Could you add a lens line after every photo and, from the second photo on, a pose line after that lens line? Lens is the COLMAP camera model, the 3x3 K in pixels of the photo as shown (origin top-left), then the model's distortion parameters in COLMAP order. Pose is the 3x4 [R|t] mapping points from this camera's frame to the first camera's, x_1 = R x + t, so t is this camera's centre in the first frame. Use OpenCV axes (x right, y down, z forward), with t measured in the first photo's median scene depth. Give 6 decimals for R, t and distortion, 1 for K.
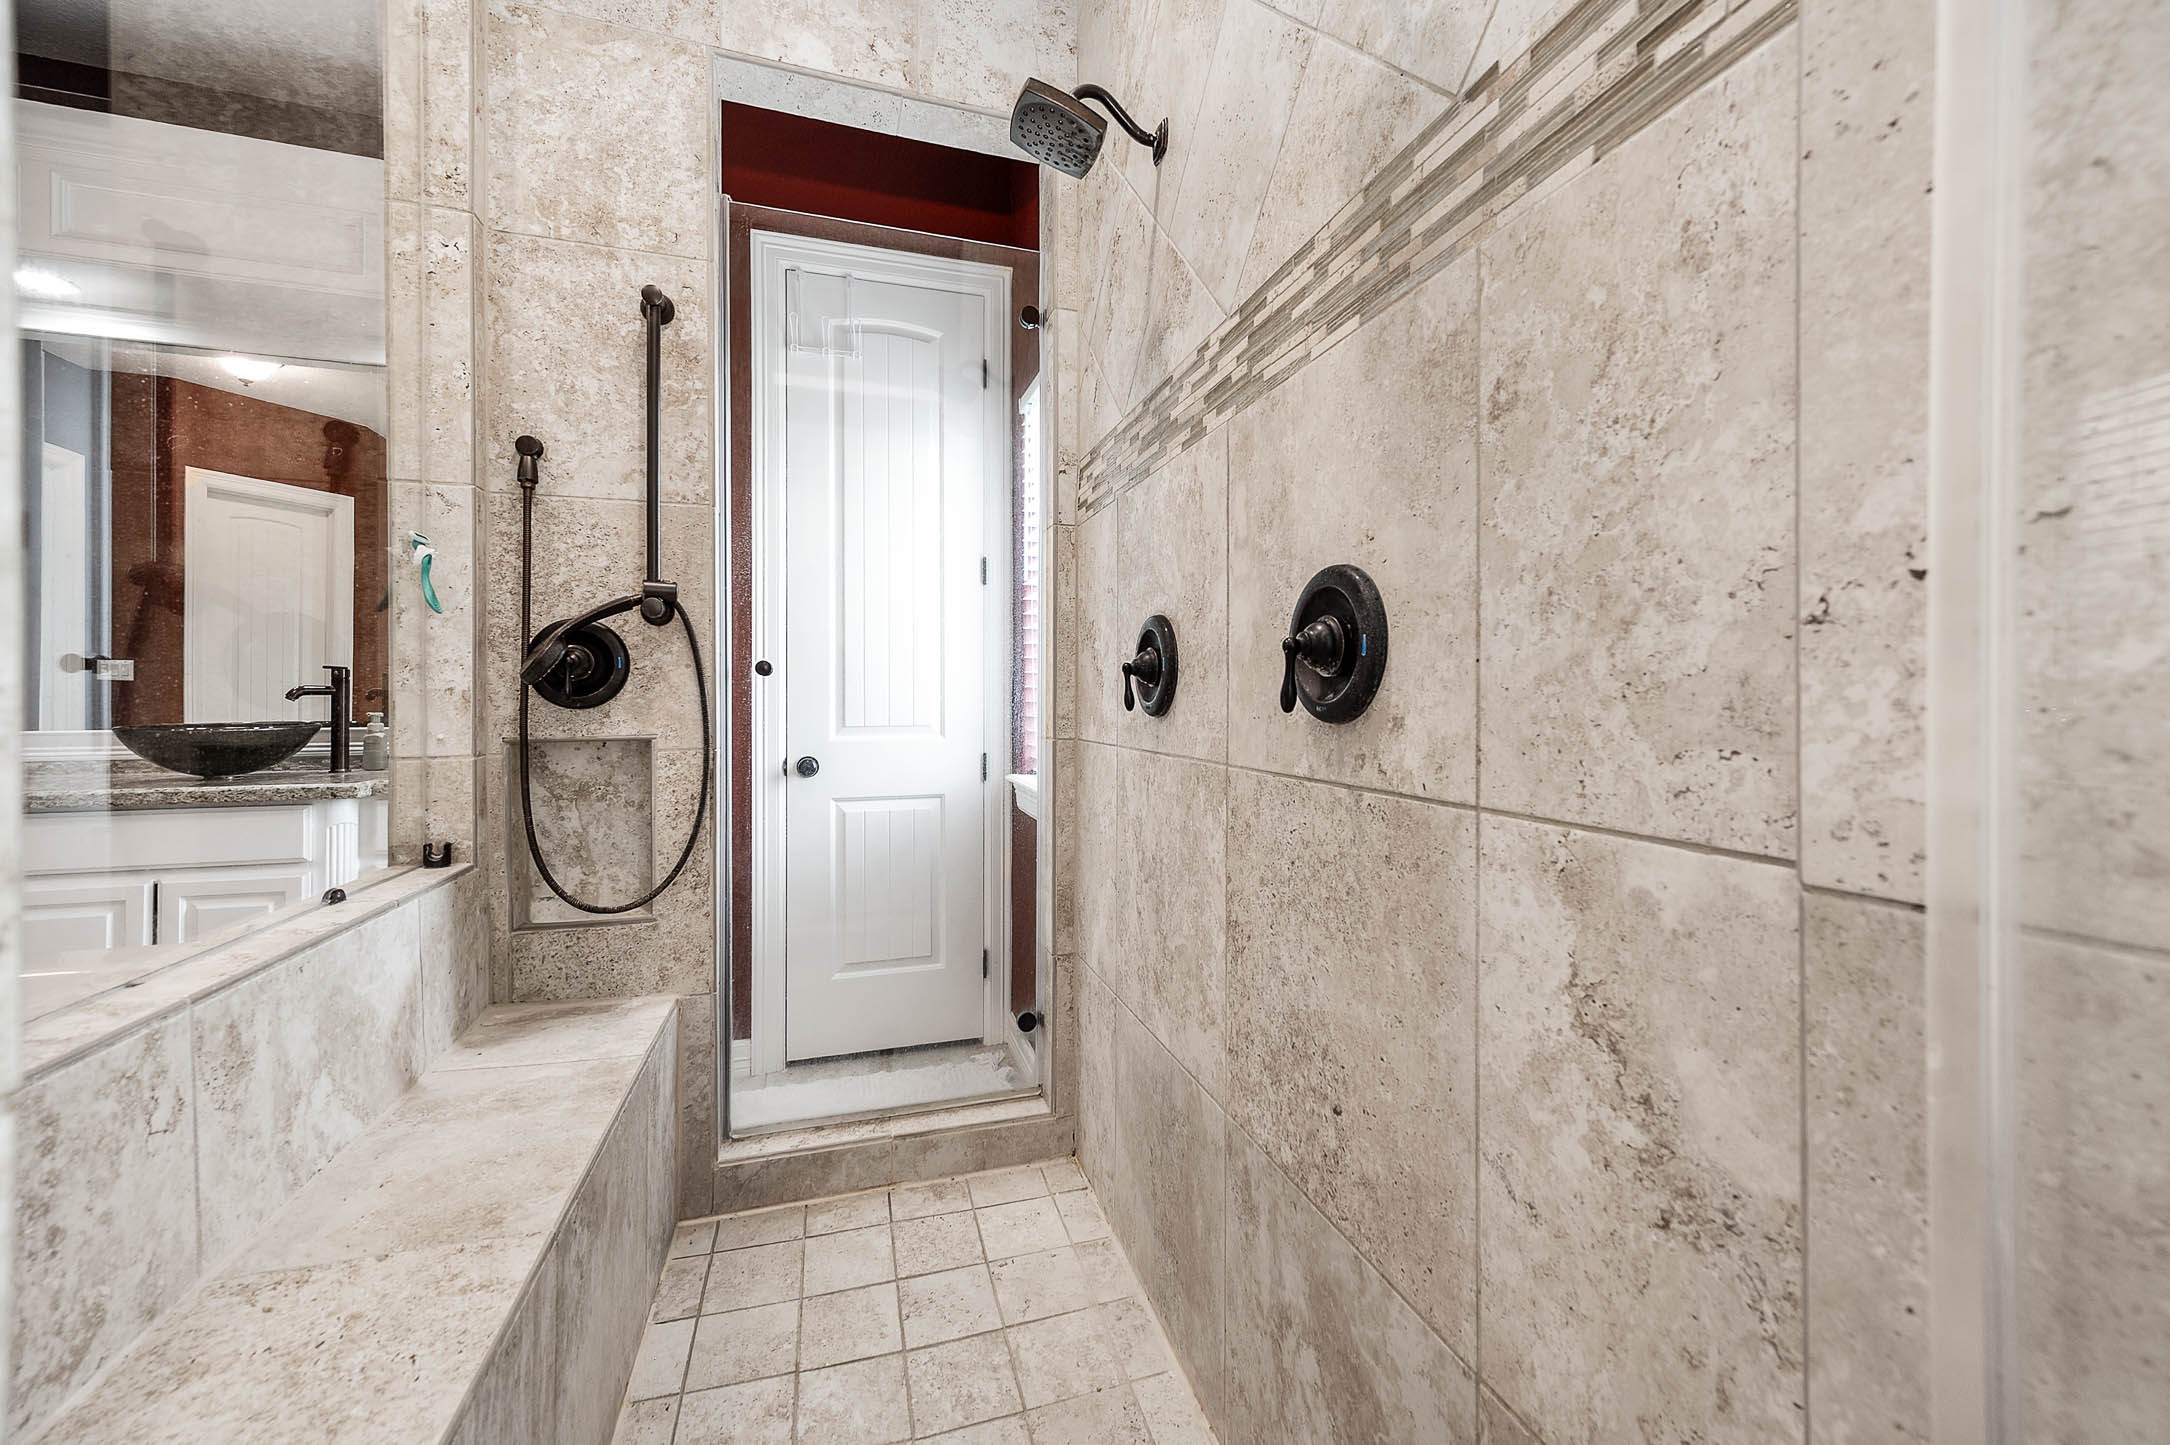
lens RADIAL K [[848.6, 0, 1083.6], [0, 848.6, 708.9], [0, 0, 1]] dist [0.009610, 0.000030]
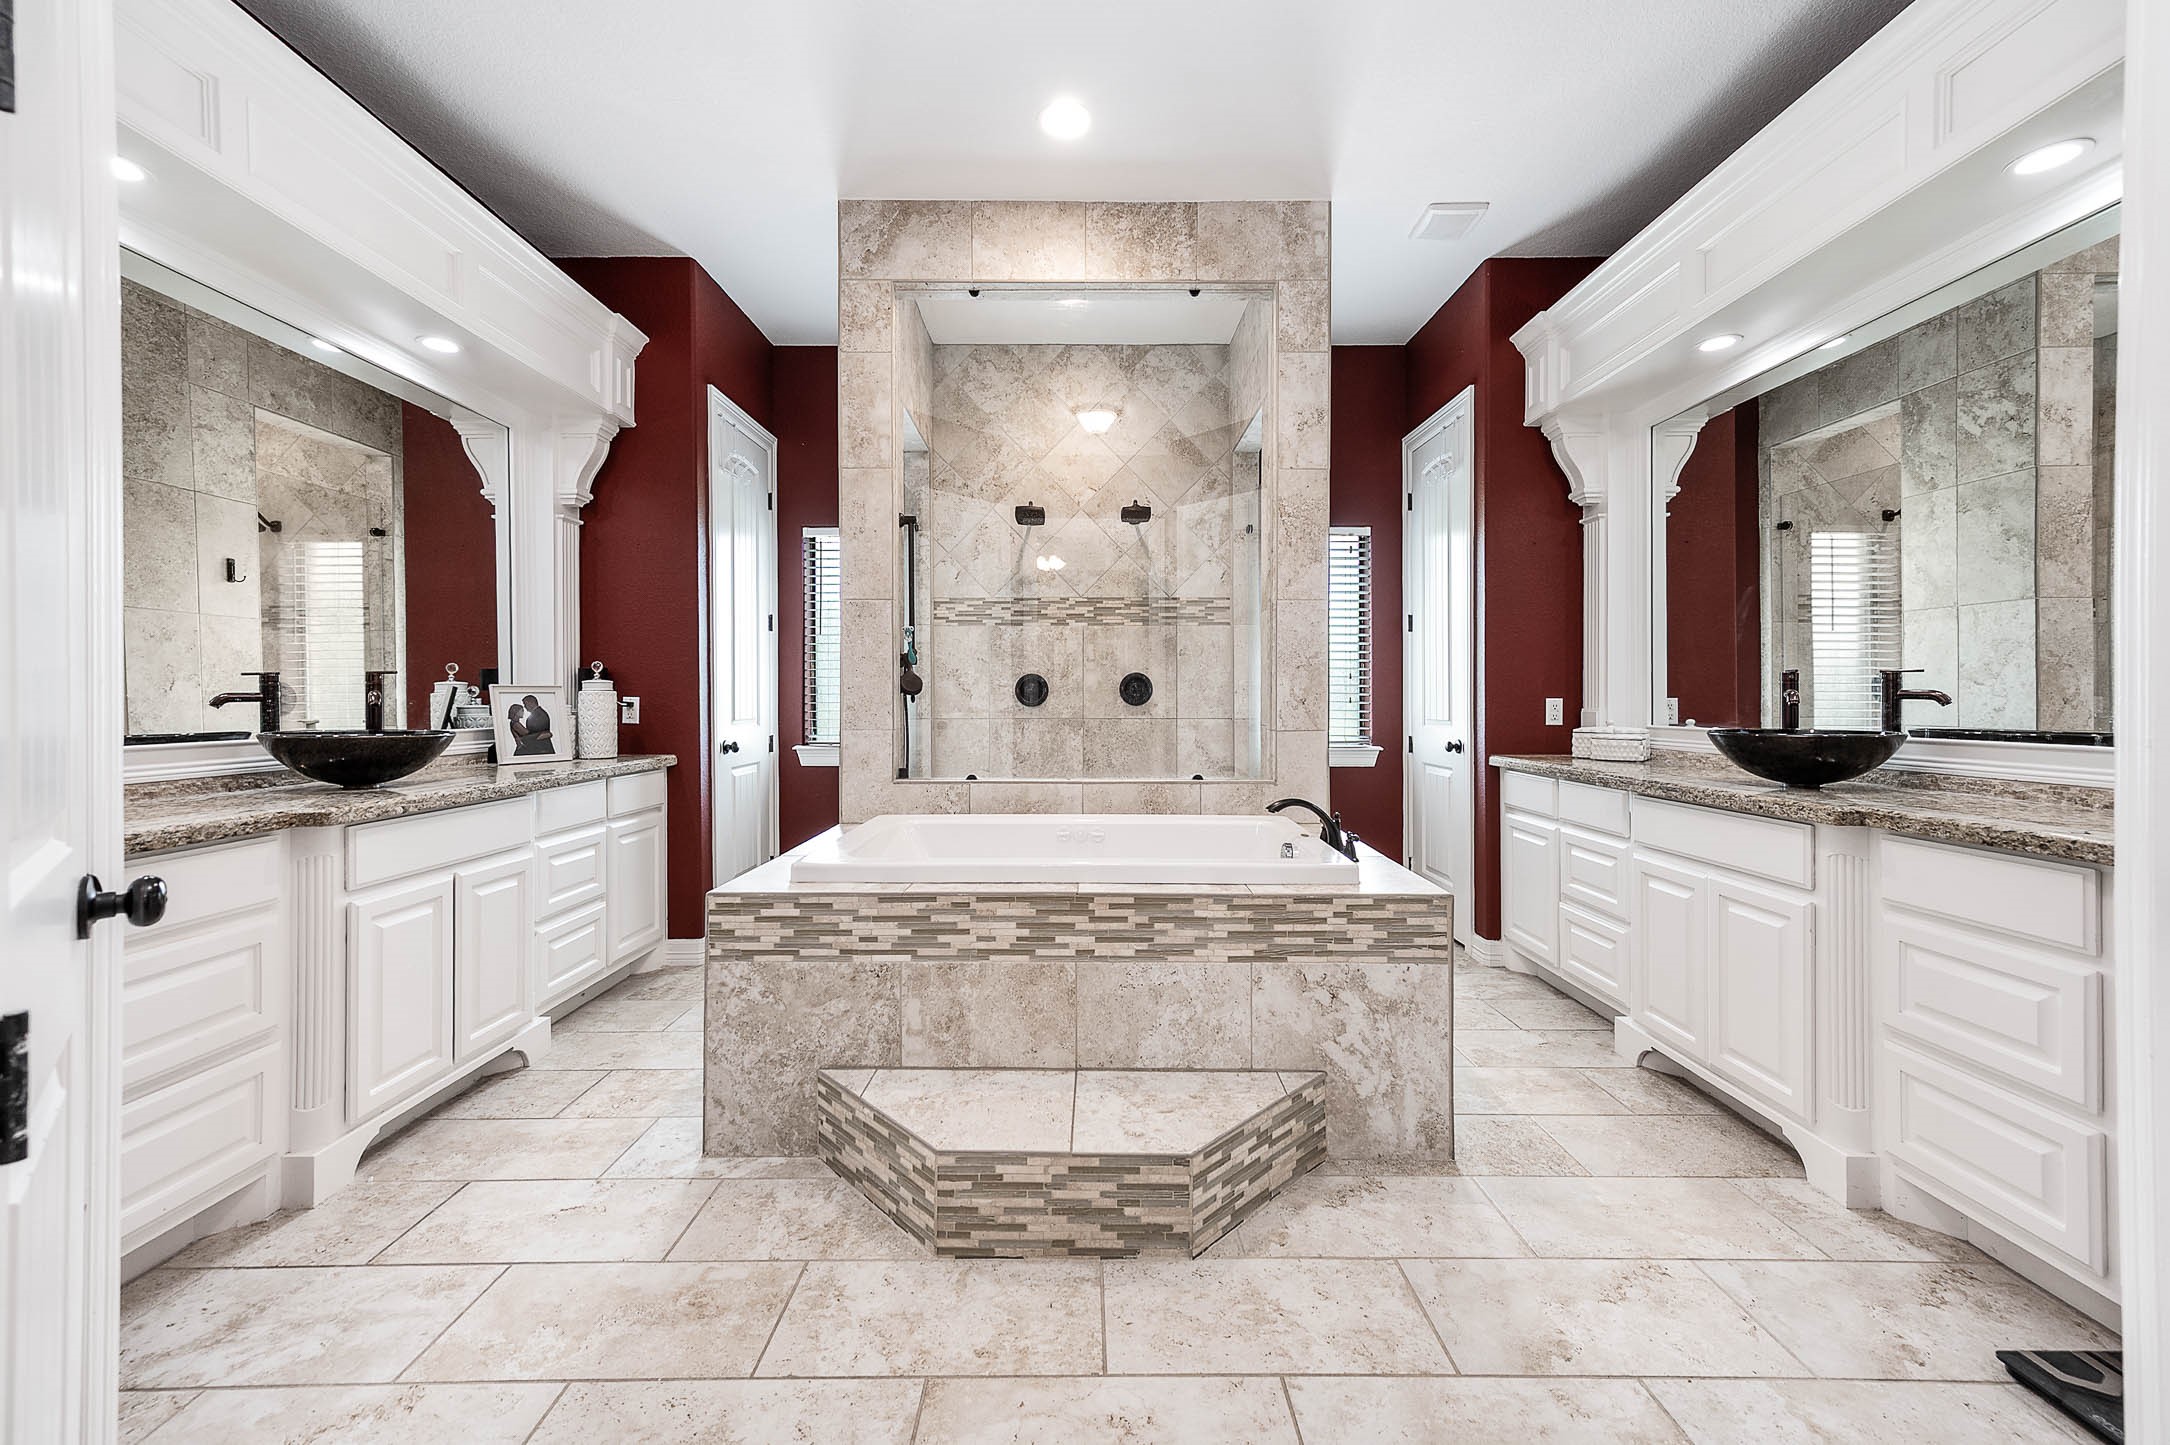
lens RADIAL K [[848.6, 0, 1083.6], [0, 848.6, 708.9], [0, 0, 1]] dist [0.009610, 0.000030]
pose [[0.309294, -0.014527, 0.950856, -3.096414], [0.013295, 0.999852, 0.010951, -0.015195], [-0.950874, 0.009255, 0.309441, -0.139948]]
